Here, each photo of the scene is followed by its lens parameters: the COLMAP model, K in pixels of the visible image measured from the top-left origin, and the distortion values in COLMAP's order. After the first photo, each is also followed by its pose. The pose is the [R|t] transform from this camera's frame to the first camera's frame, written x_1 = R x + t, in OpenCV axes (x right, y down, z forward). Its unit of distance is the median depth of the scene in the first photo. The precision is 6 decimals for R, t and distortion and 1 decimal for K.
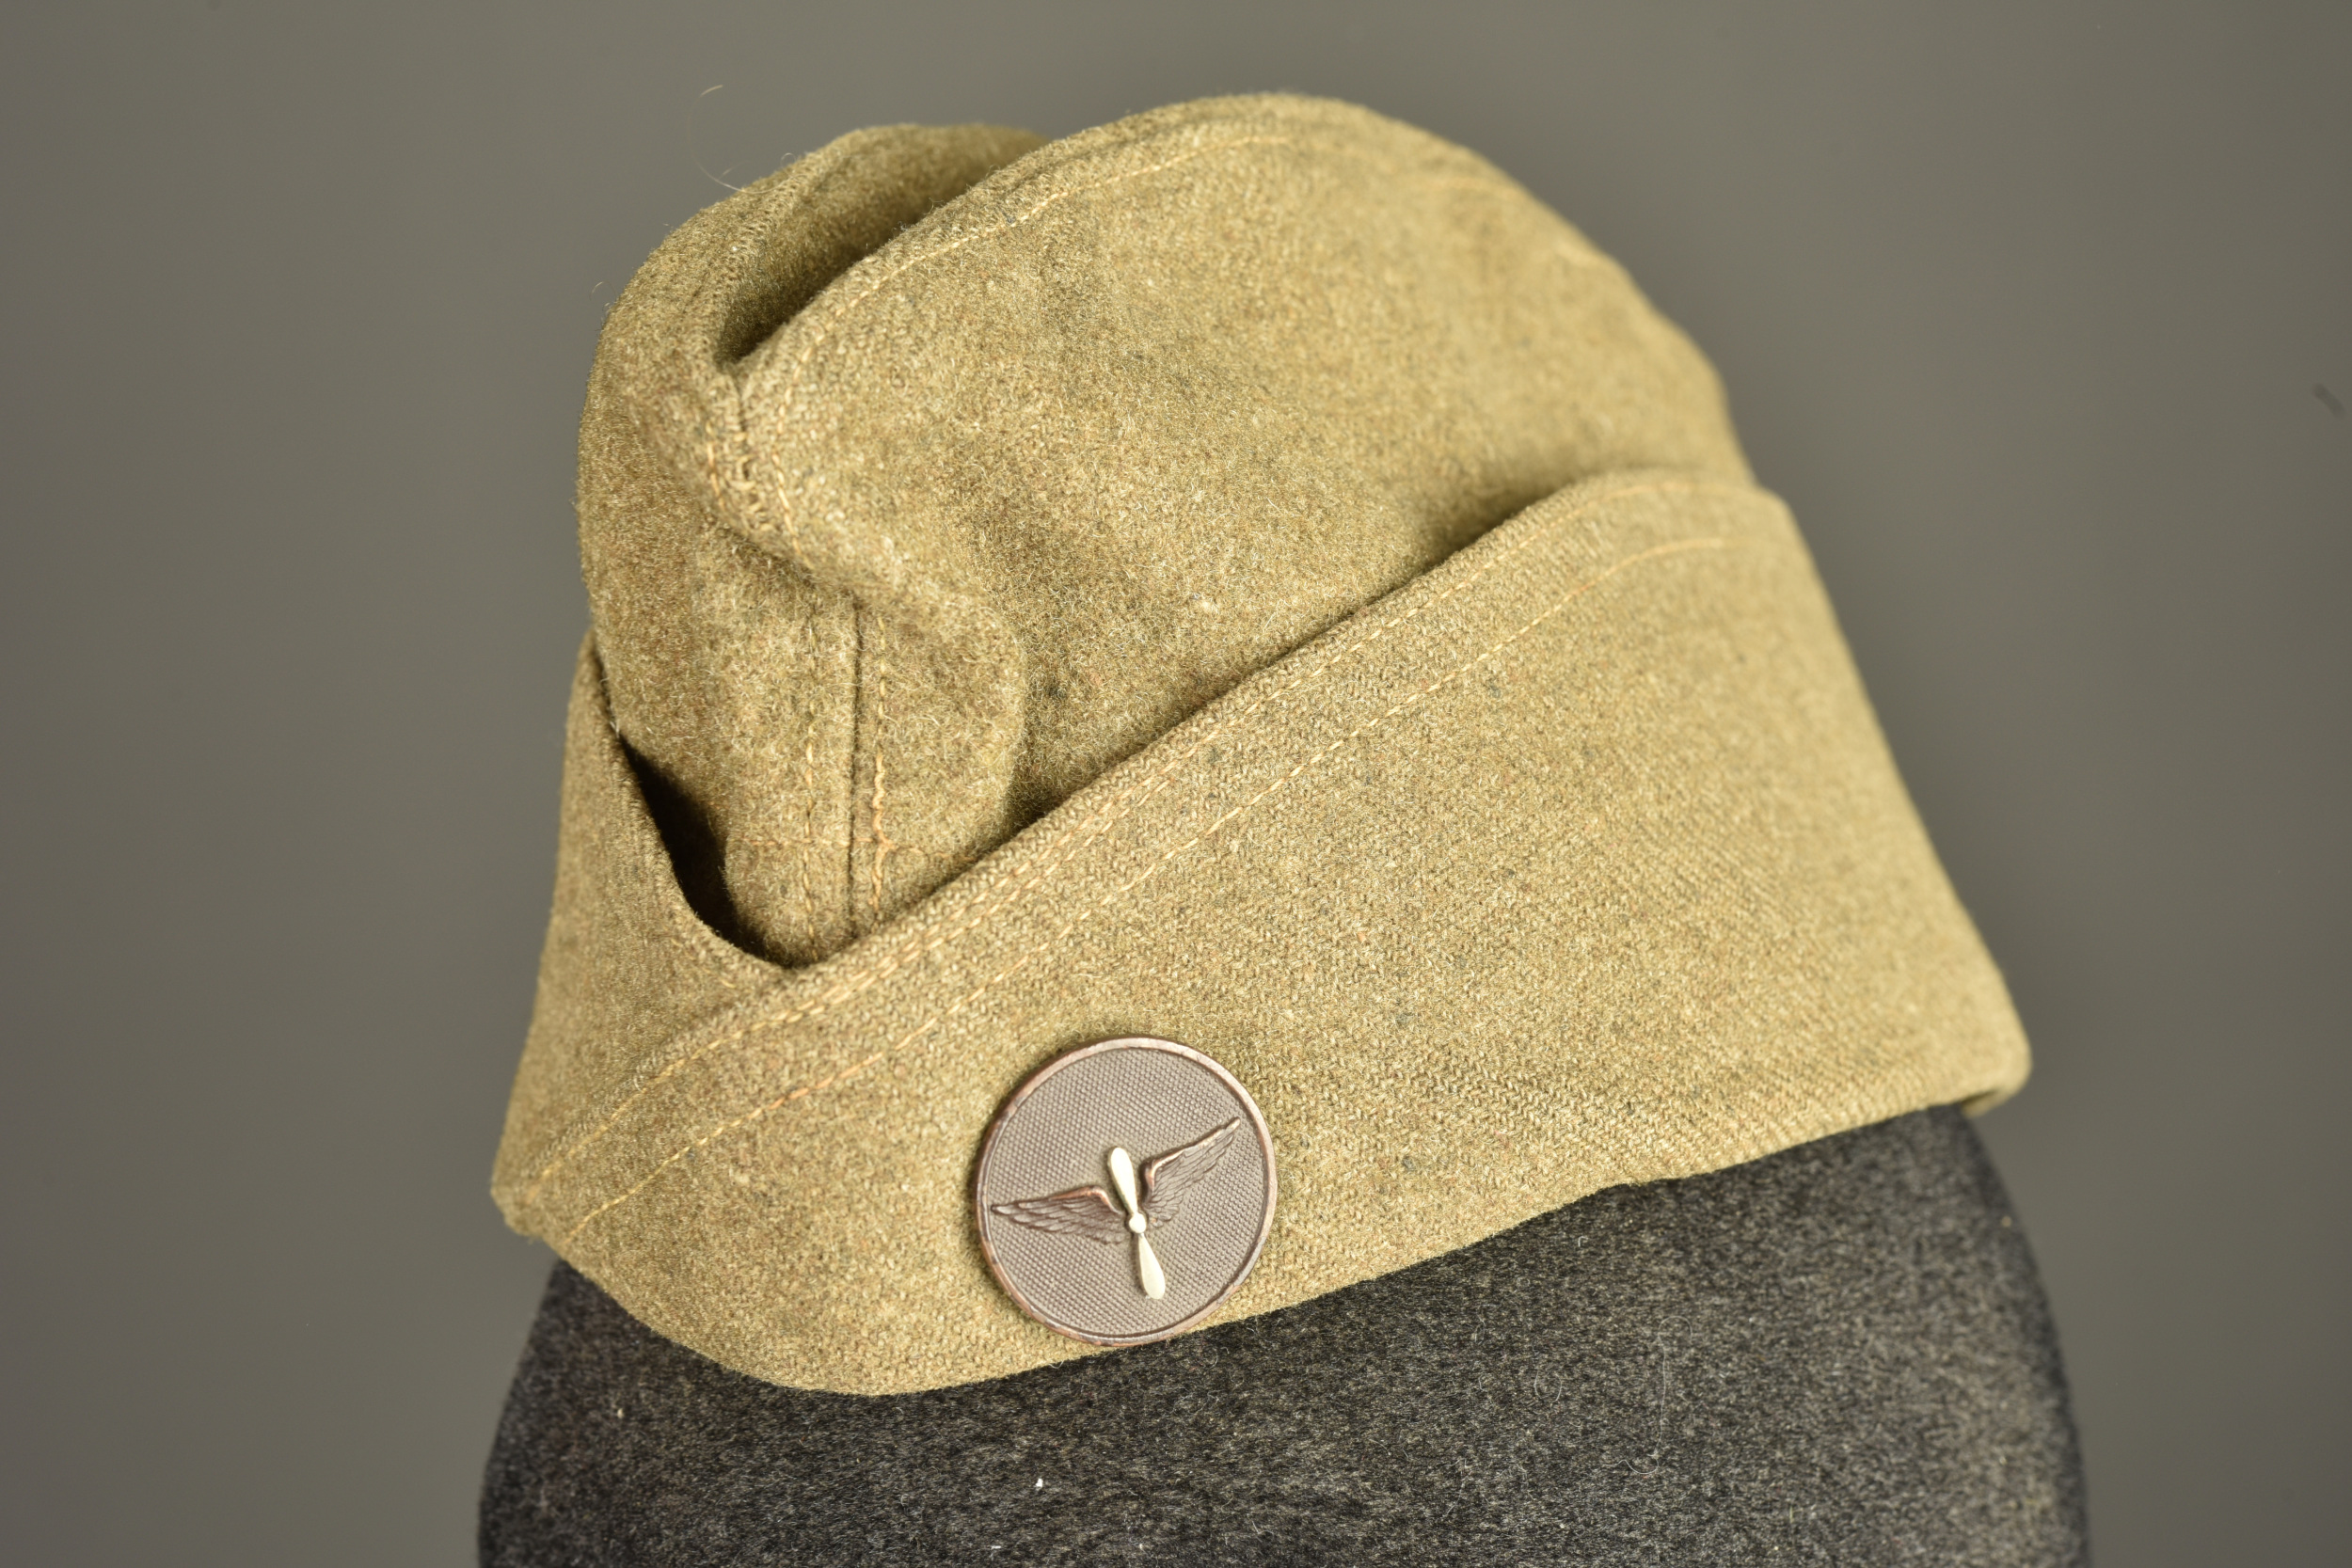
lens RADIAL K [[4268.4, 0, 1176.0], [0, 4268.4, 784.0], [0, 0, 1]] dist [0.032547, -0.228942]
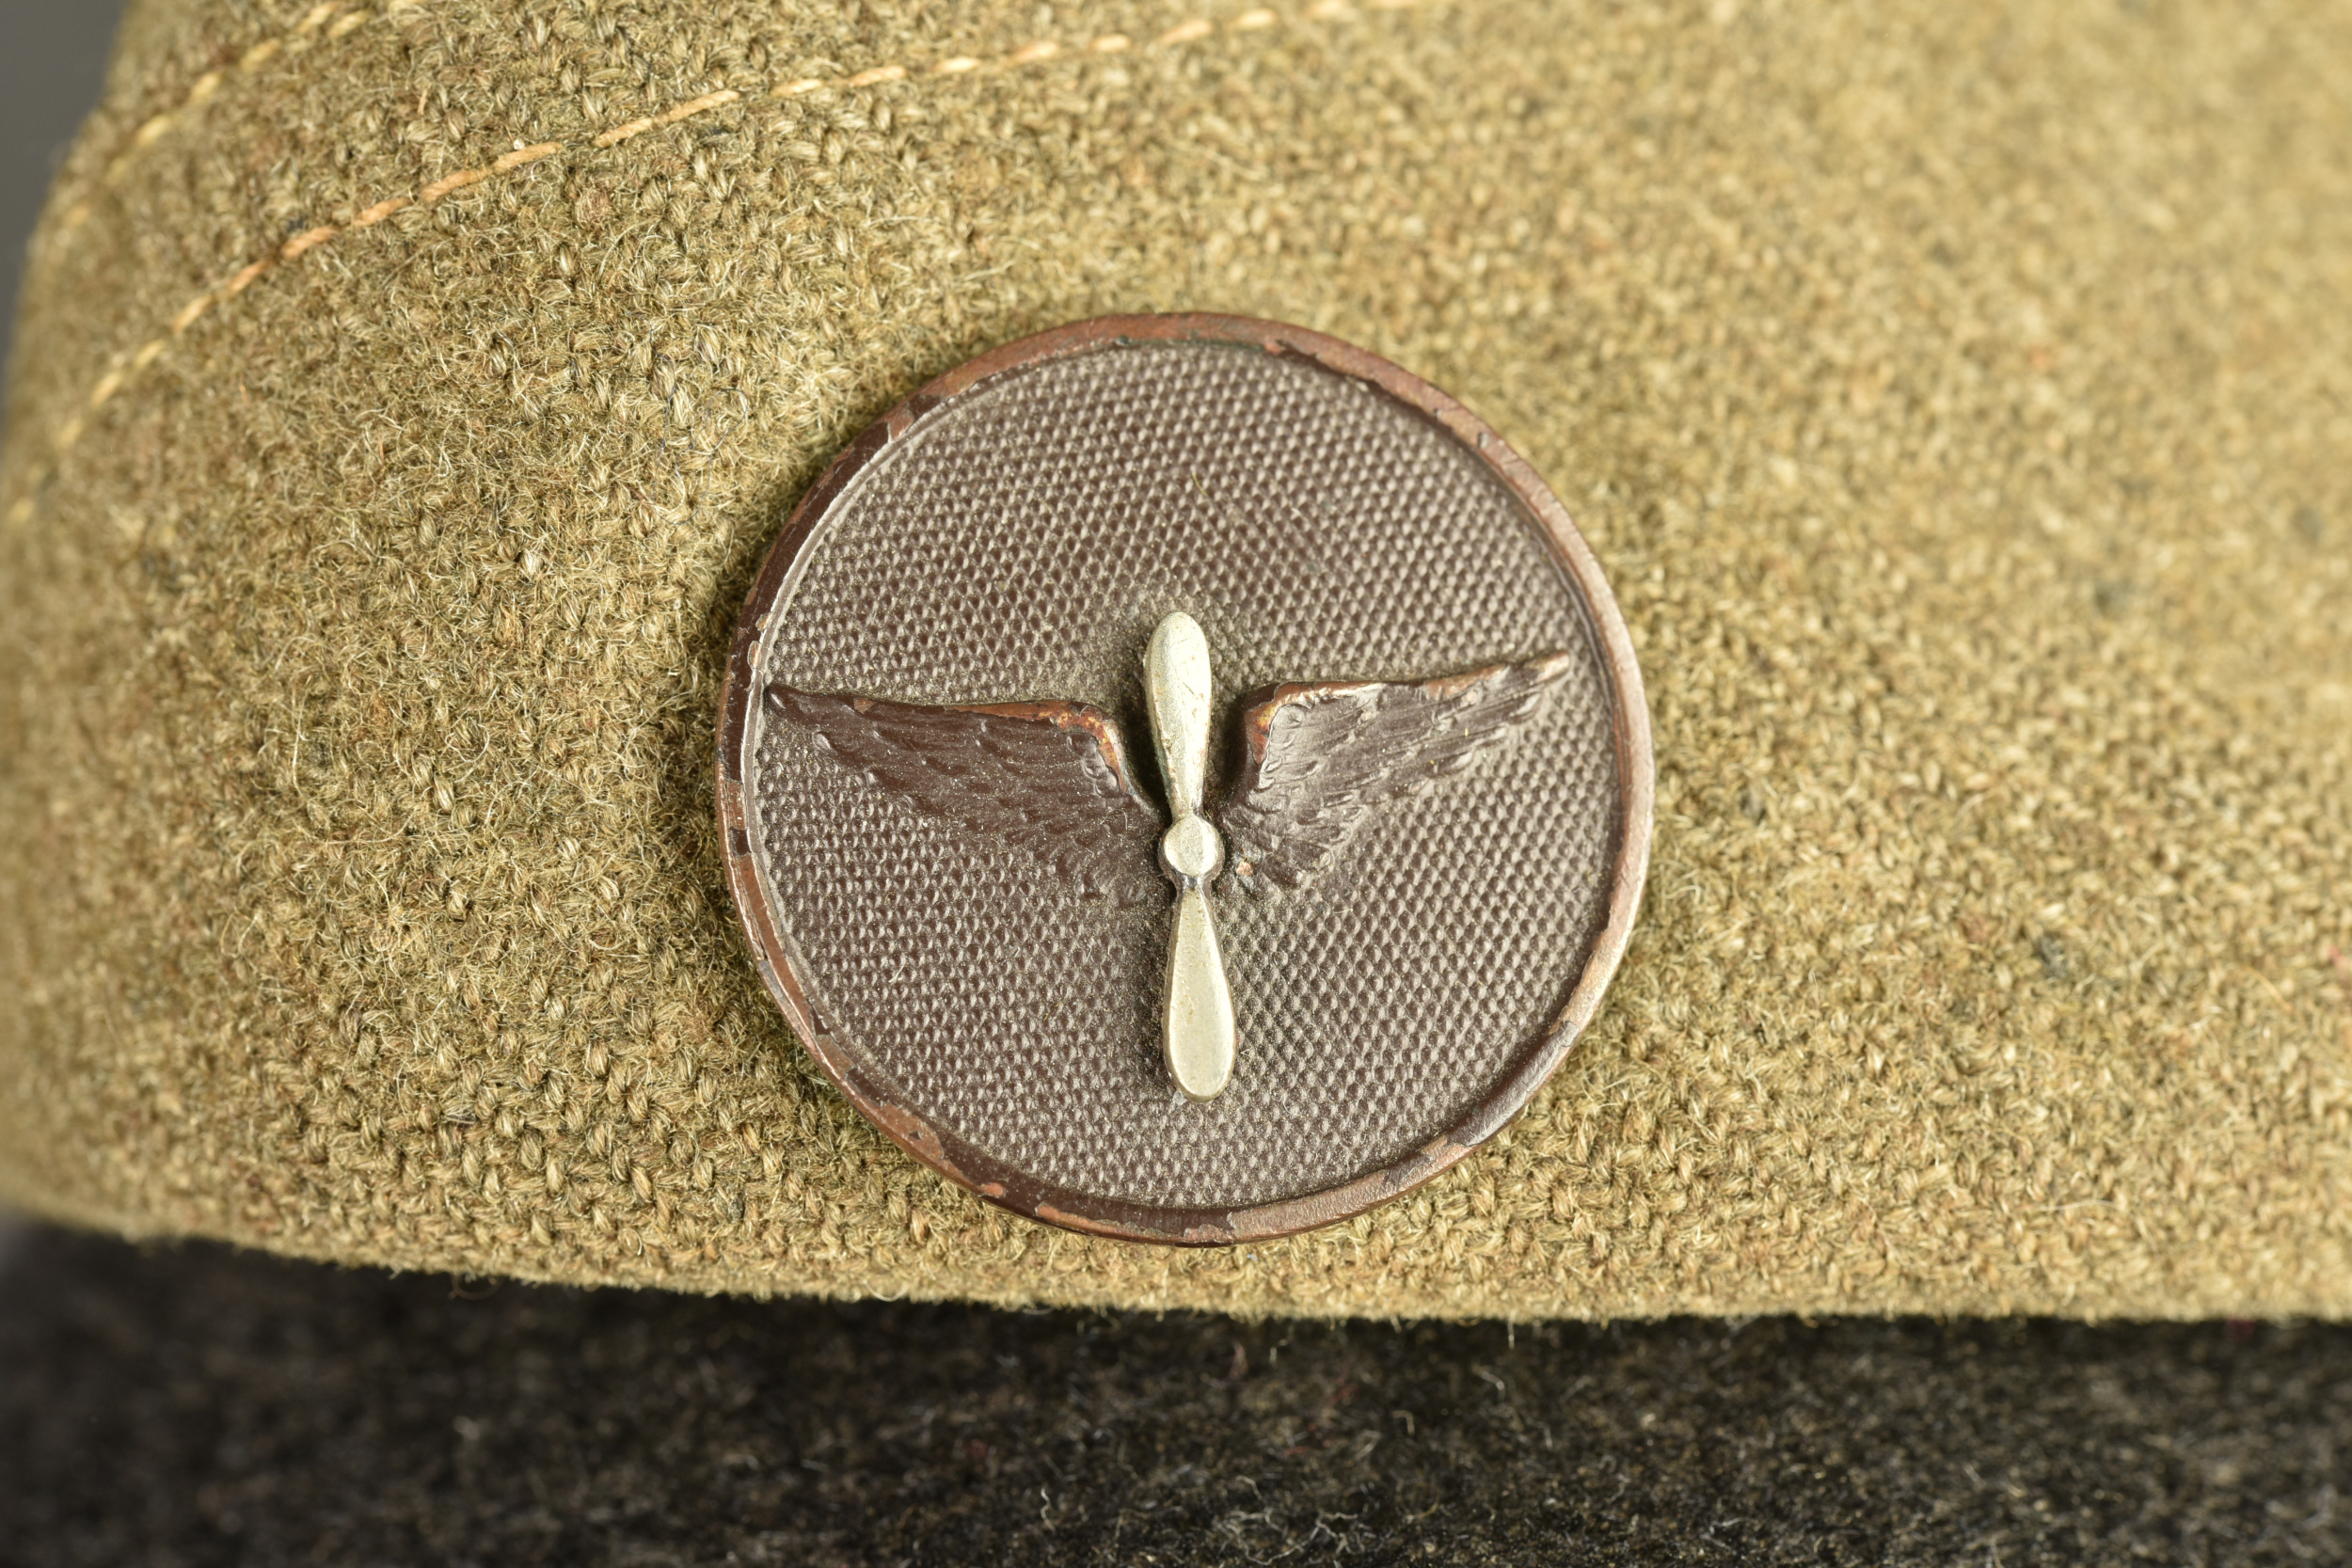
lens RADIAL K [[4268.4, 0, 1176.0], [0, 4268.4, 784.0], [0, 0, 1]] dist [0.032547, -0.228942]
pose [[0.958636, 0.174635, -0.224765, 0.062675], [-0.235490, 0.930164, -0.281673, 0.190487], [0.159878, 0.322952, 0.932814, 0.691046]]
